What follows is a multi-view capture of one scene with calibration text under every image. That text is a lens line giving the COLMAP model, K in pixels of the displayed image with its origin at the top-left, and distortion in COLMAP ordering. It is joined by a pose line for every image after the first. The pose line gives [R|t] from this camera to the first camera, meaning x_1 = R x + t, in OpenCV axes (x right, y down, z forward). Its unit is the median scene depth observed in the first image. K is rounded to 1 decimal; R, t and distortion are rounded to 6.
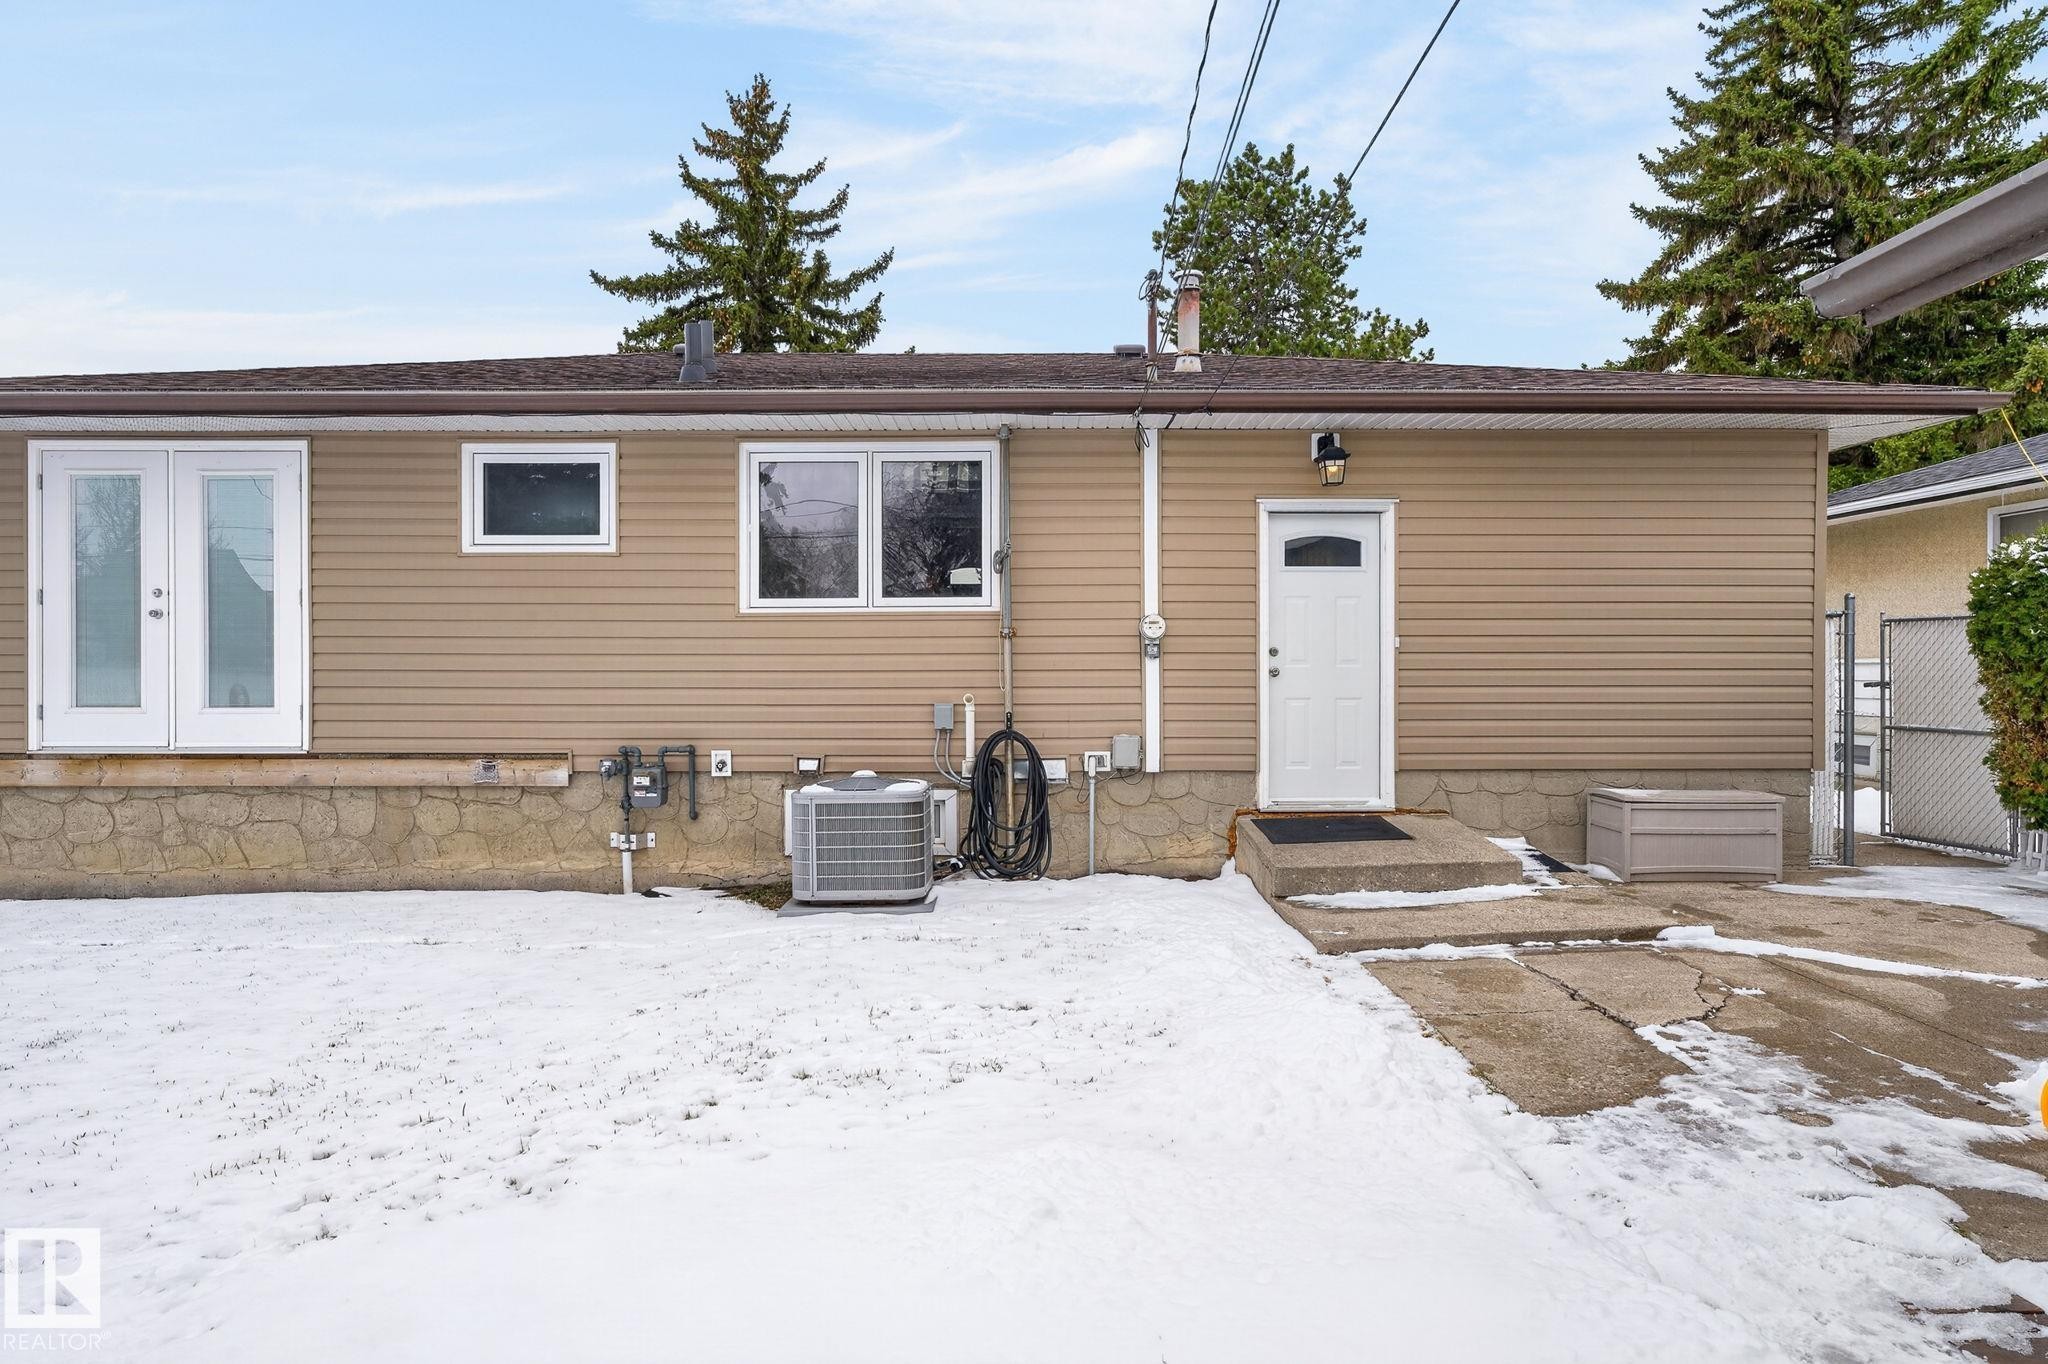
lens RADIAL K [[1182.8, 0, 1017.3], [0, 1182.8, 676.8], [0, 0, 1]] dist [-0.002303, 0.004161]
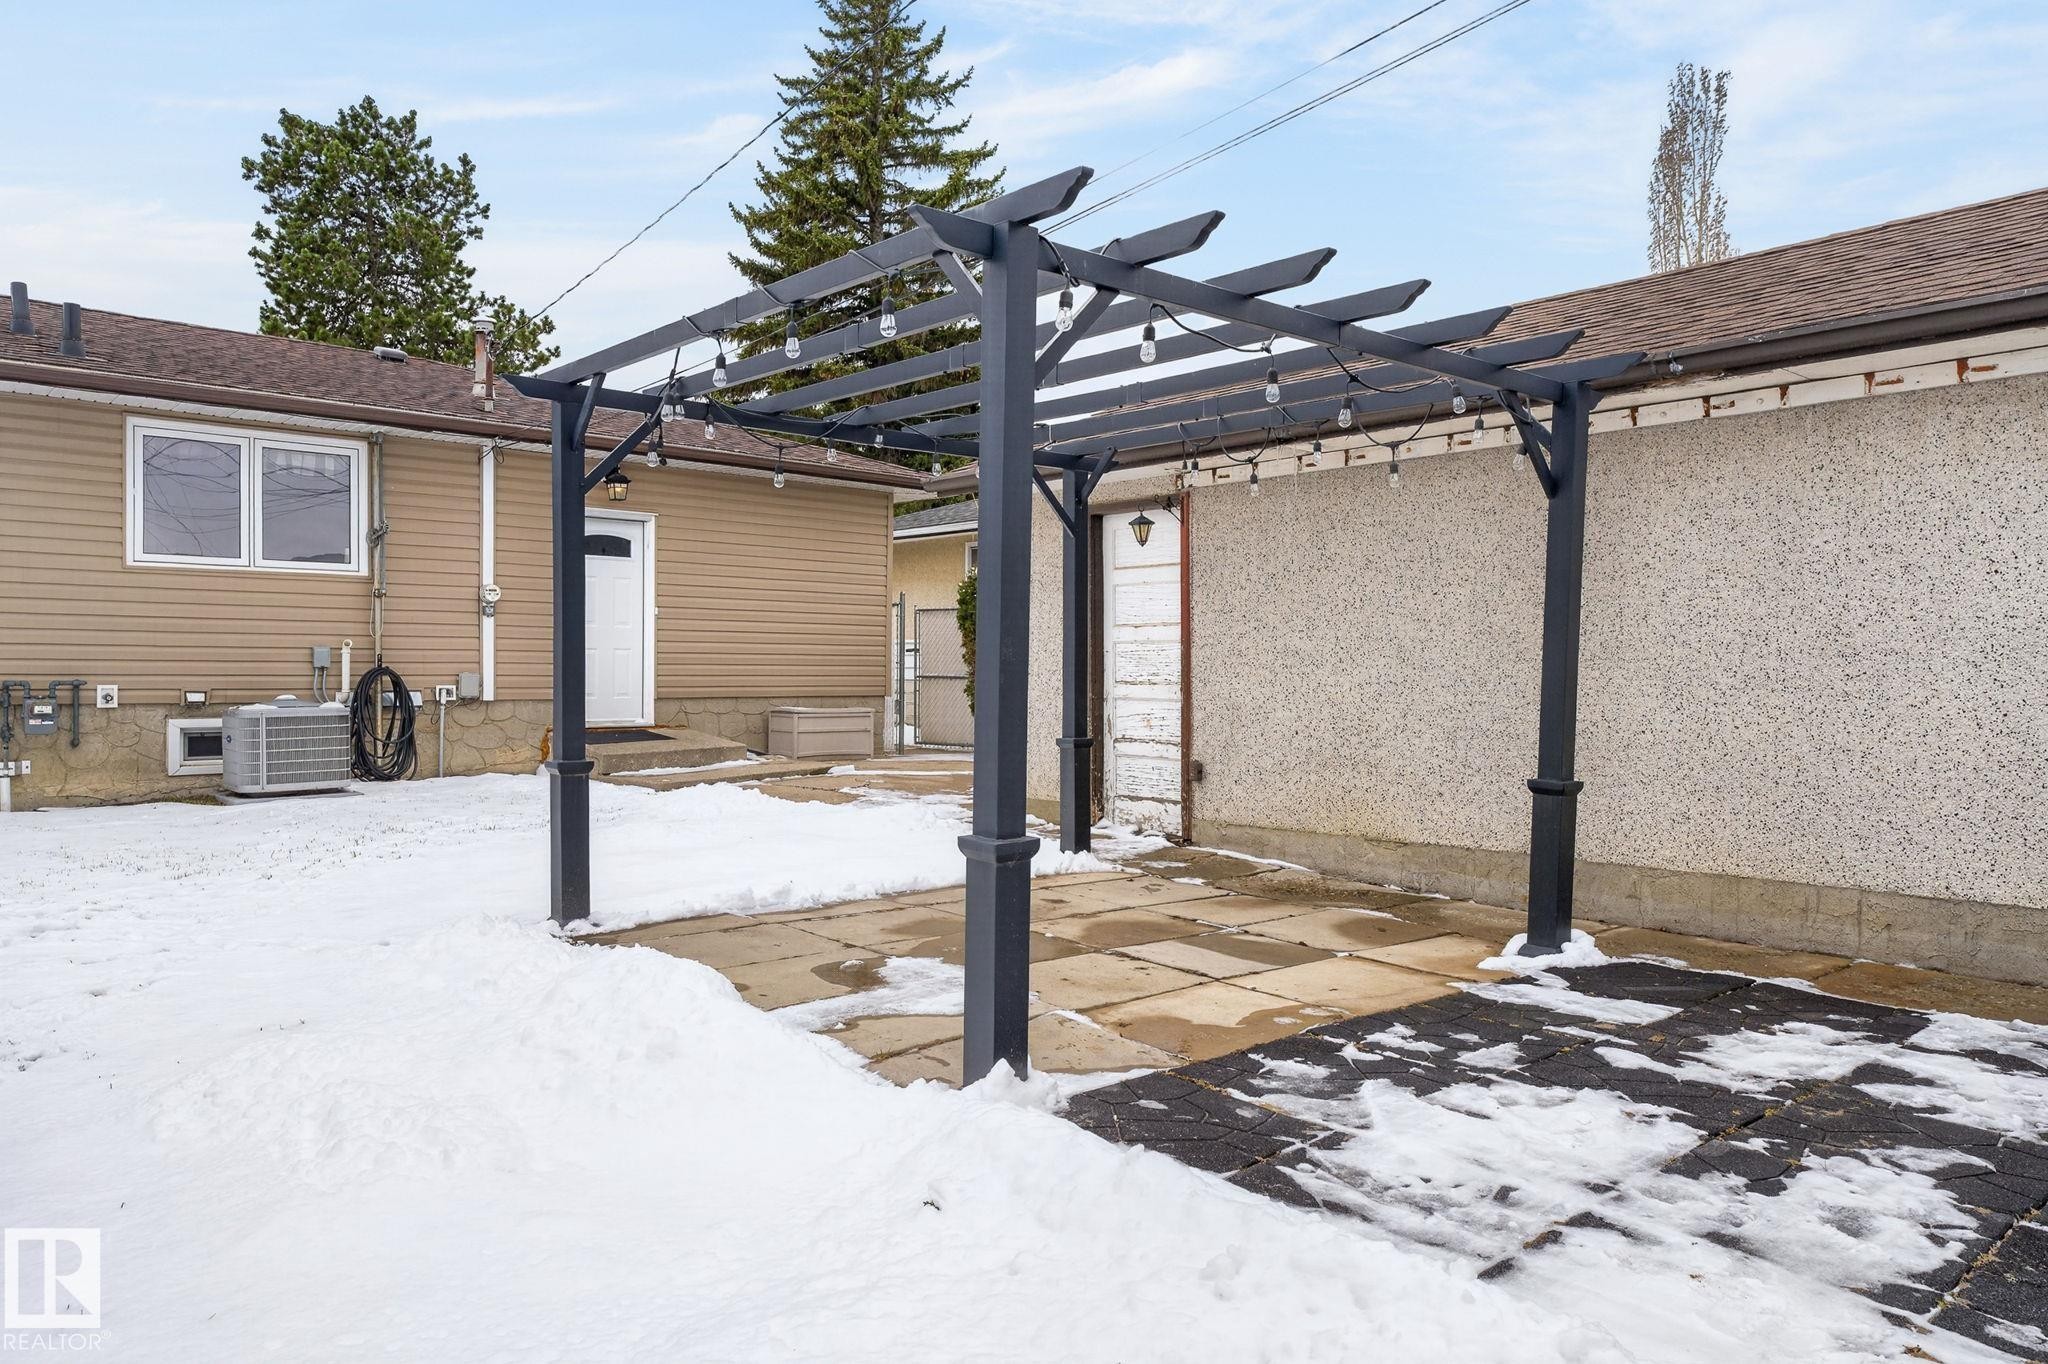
lens RADIAL K [[1354.3, 0, 1019.3], [0, 1354.3, 680.3], [0, 0, 1]] dist [0.001685, -0.003493]
pose [[0.746001, 0.001638, 0.665942, -0.459167], [-0.003711, 0.999992, 0.001697, 0.051818], [-0.665934, -0.003737, 0.746001, -0.552100]]
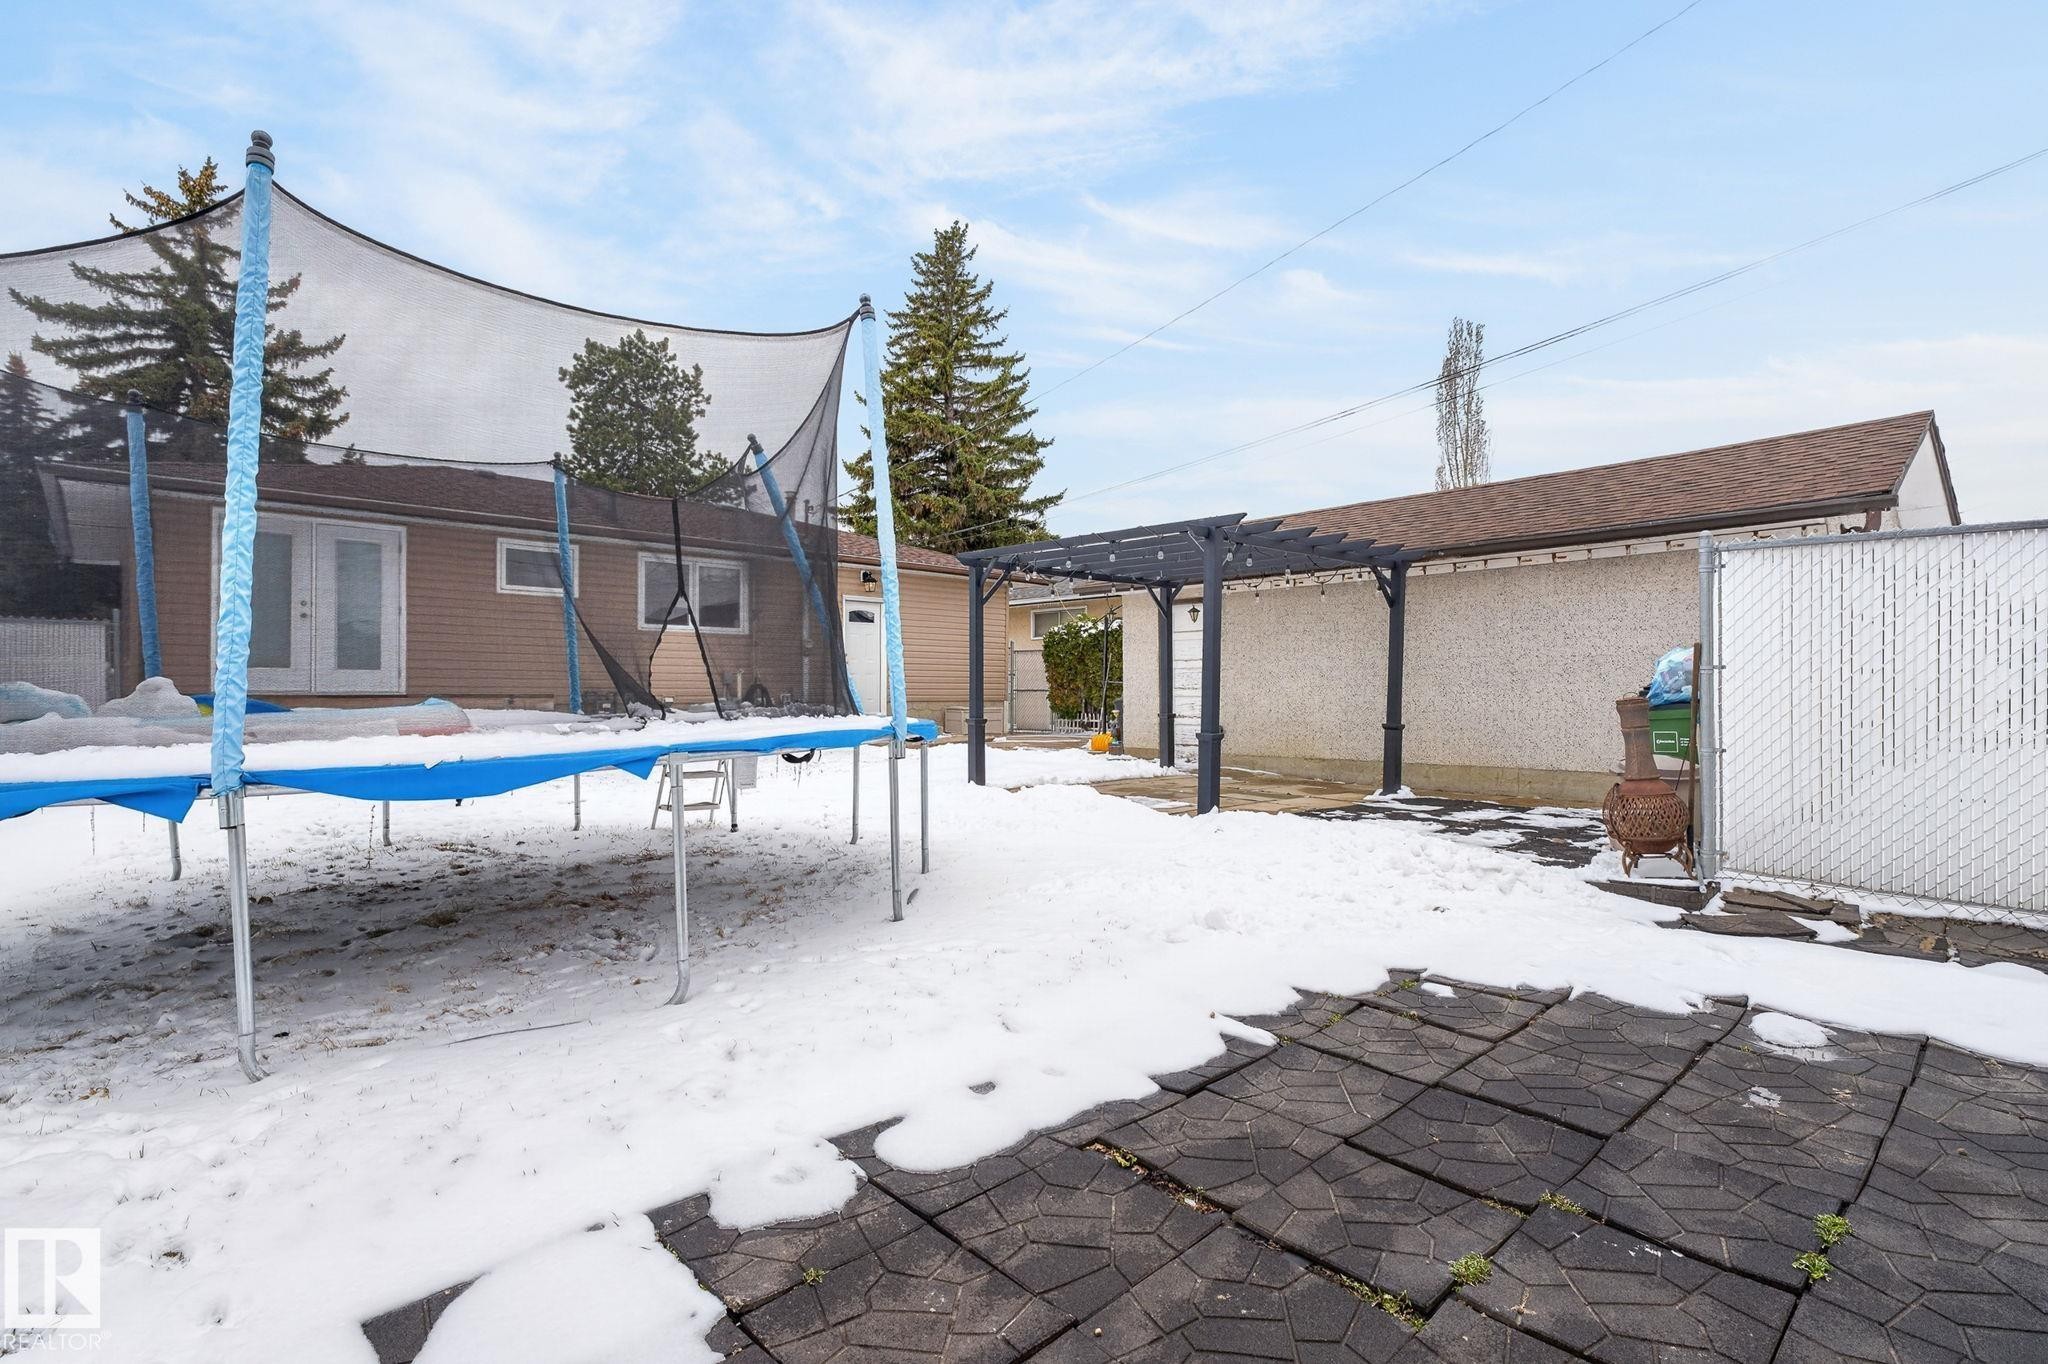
lens RADIAL K [[953.0, 0, 1018.4], [0, 953.0, 683.5], [0, 0, 1]] dist [-0.004792, 0.000601]
pose [[0.735949, 0.008495, 0.676983, -0.895819], [0.000579, 0.999913, -0.013176, 0.067127], [-0.677037, 0.010089, 0.735880, -0.753912]]
